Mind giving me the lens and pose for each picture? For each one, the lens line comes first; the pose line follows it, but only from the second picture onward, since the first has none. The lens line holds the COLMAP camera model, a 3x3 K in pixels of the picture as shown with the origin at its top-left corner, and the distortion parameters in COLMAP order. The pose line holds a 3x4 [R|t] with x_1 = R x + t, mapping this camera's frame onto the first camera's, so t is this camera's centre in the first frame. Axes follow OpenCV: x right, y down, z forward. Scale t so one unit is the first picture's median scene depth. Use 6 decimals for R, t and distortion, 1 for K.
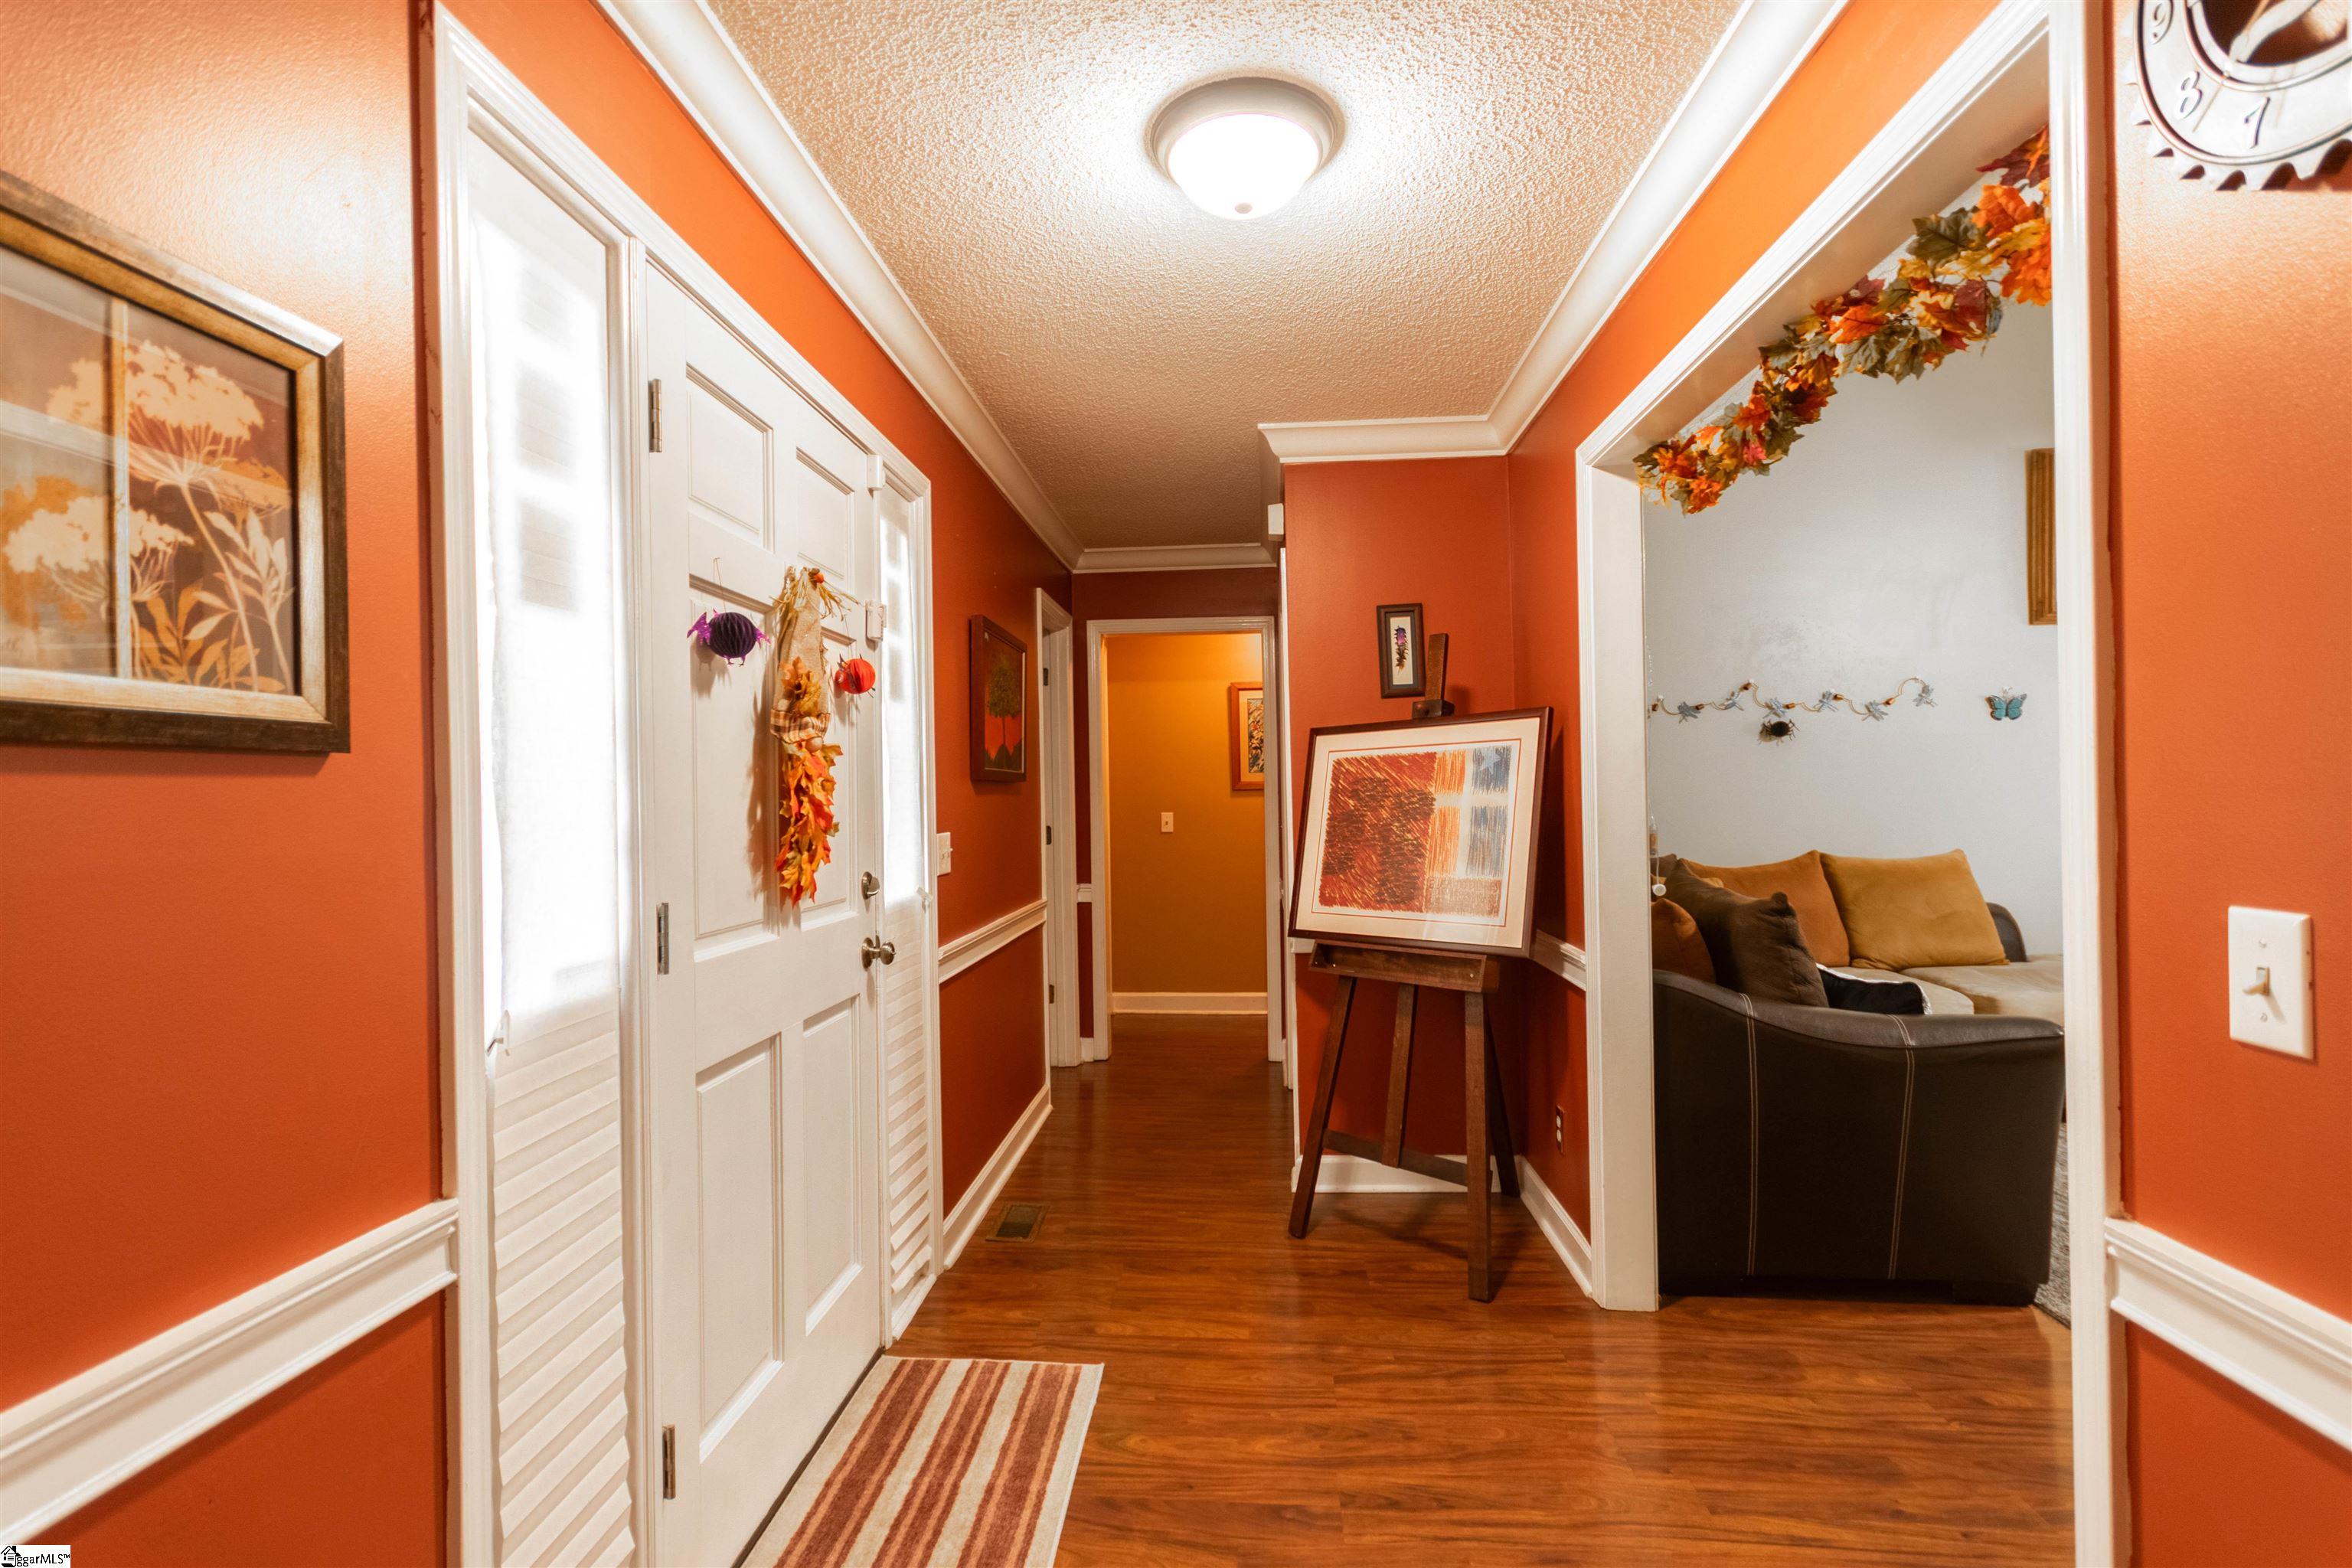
lens RADIAL K [[1083.1, 0, 1176.0], [0, 1083.1, 784.0], [0, 0, 1]] dist [0.000496, 0.000077]
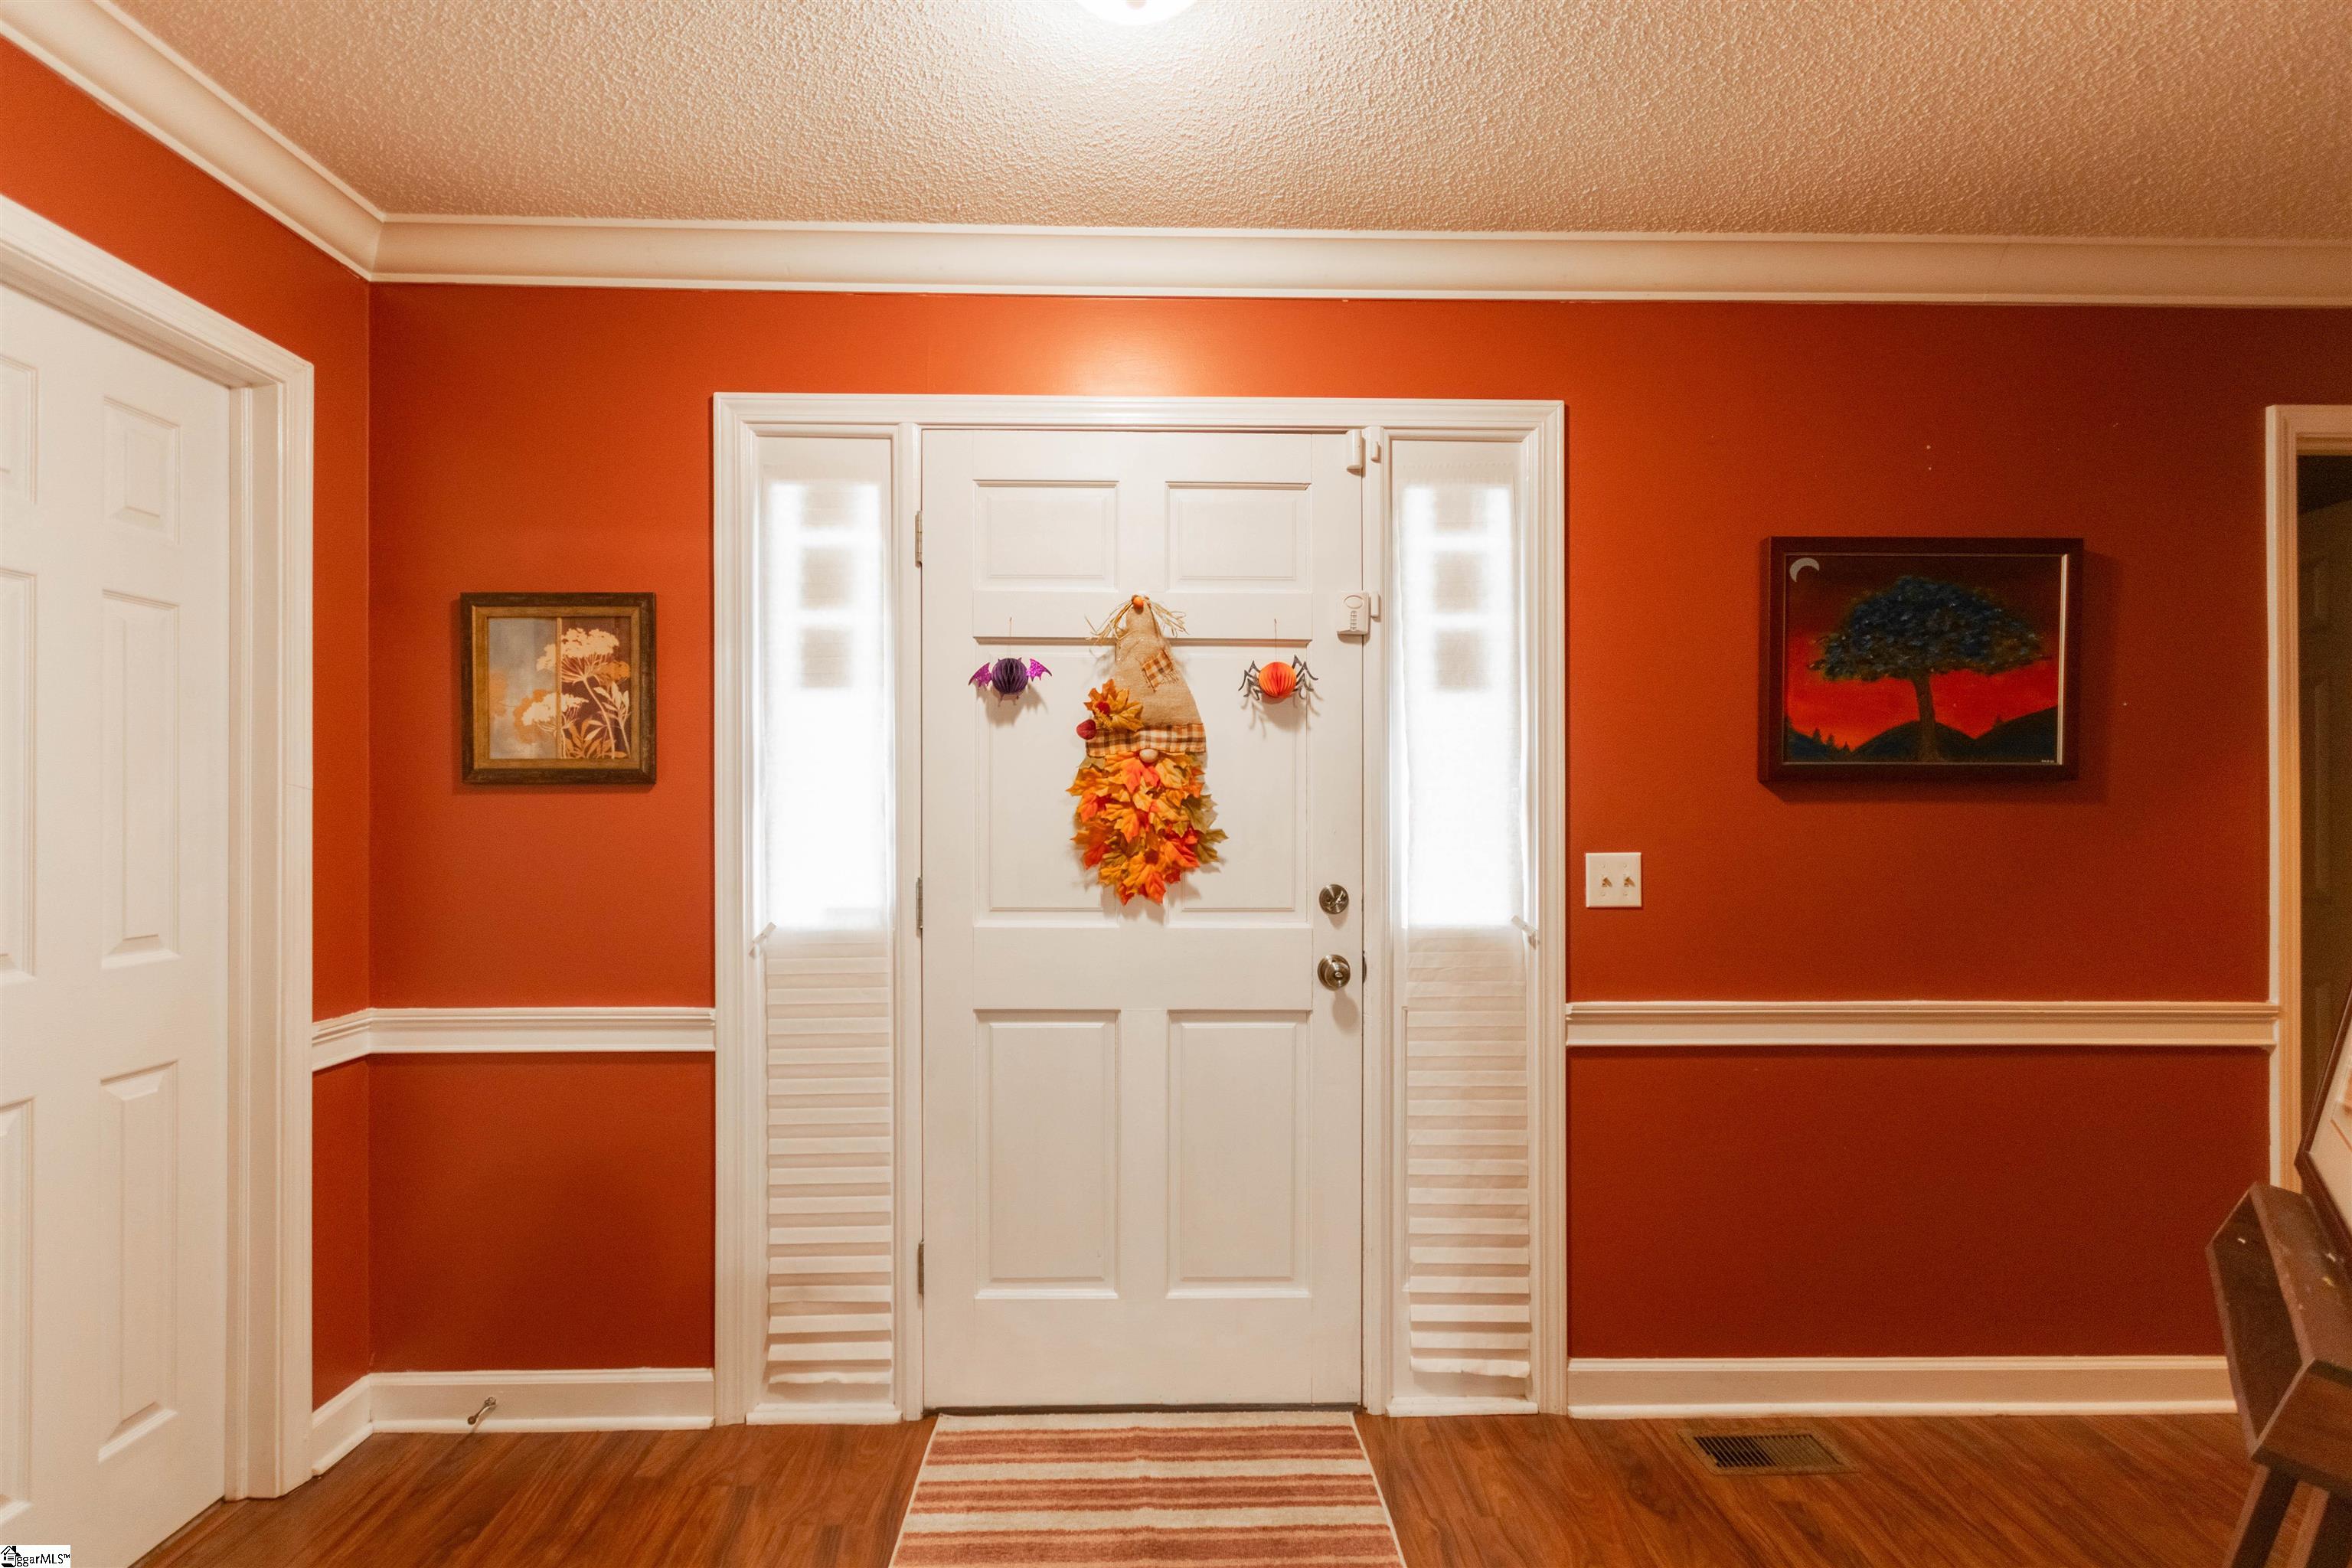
lens RADIAL K [[1095.9, 0, 1173.7], [0, 1095.9, 805.8], [0, 0, 1]] dist [0.000913, 0.000149]
pose [[0.085476, 0.011813, -0.996270, 0.728654], [0.007909, 0.999890, 0.012535, -0.000077], [0.996309, -0.008951, 0.085373, 0.883399]]
